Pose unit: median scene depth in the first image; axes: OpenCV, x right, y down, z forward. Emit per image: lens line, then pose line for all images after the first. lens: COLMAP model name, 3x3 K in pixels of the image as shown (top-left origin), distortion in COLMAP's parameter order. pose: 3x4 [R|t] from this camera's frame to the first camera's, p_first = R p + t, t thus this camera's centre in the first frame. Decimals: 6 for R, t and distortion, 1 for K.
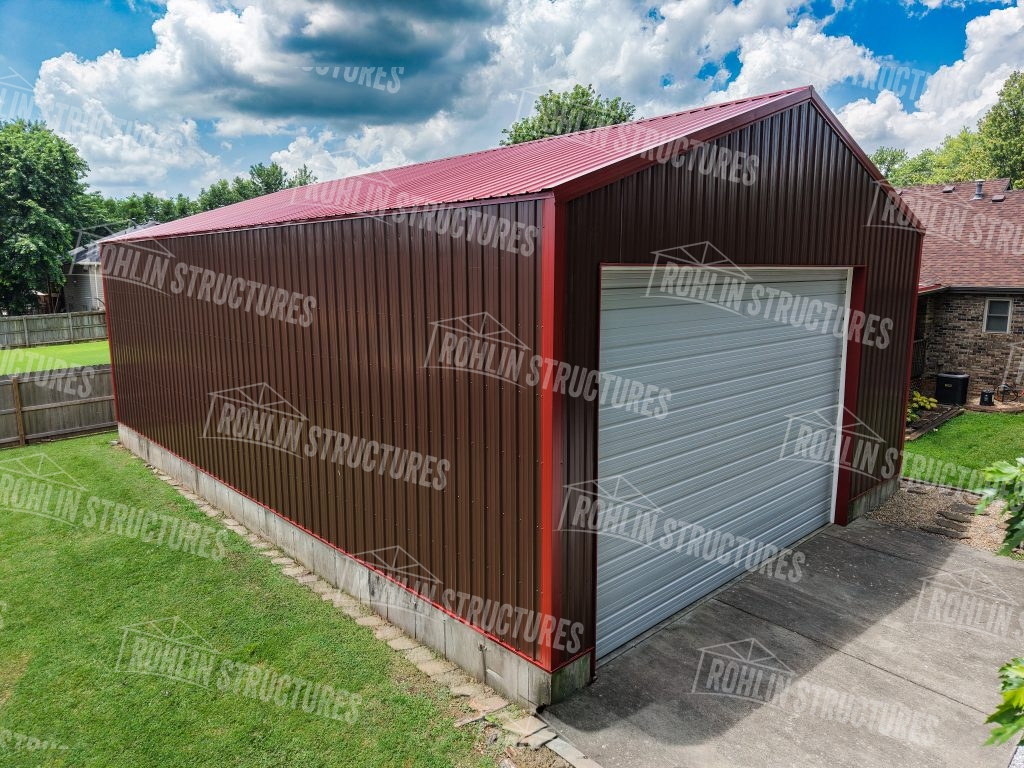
lens RADIAL K [[681.6, 0, 512.0], [0, 681.6, 384.0], [0, 0, 1]] dist [-0.003447, -0.000704]
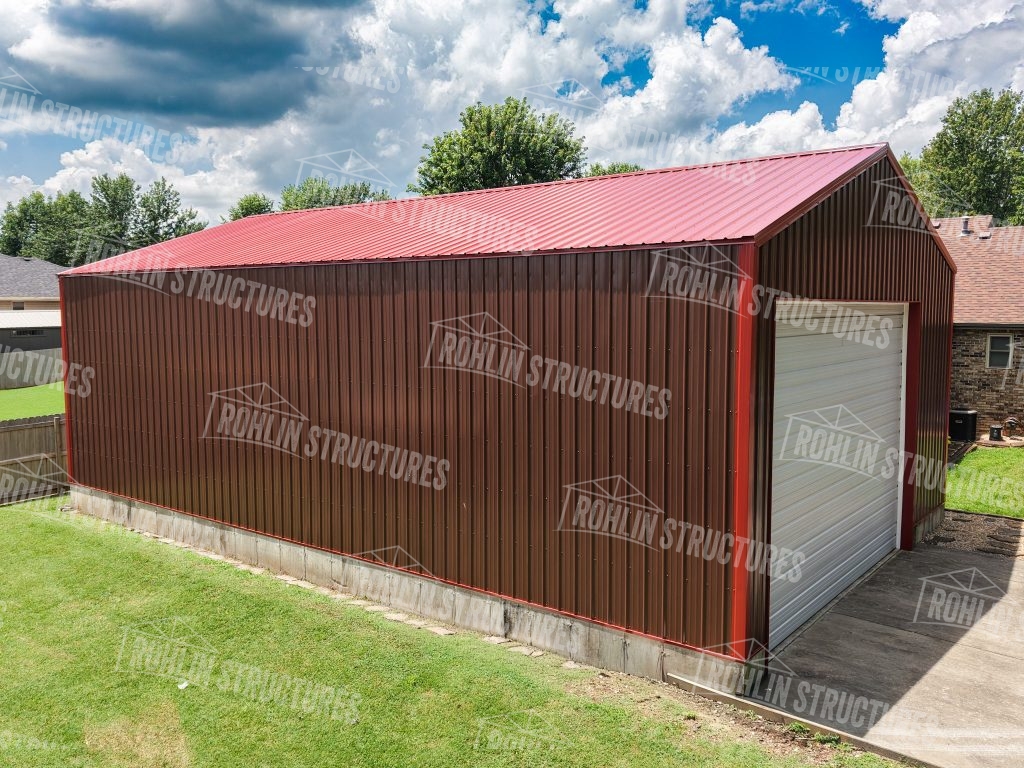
lens RADIAL K [[847.1, 0, 512.0], [0, 847.1, 384.0], [0, 0, 1]] dist [0.007740, -0.006637]
pose [[0.988420, -0.012159, 0.151253, -0.191596], [0.023587, 0.996980, -0.073993, 0.023835], [-0.149897, 0.076704, 0.985722, -0.126270]]
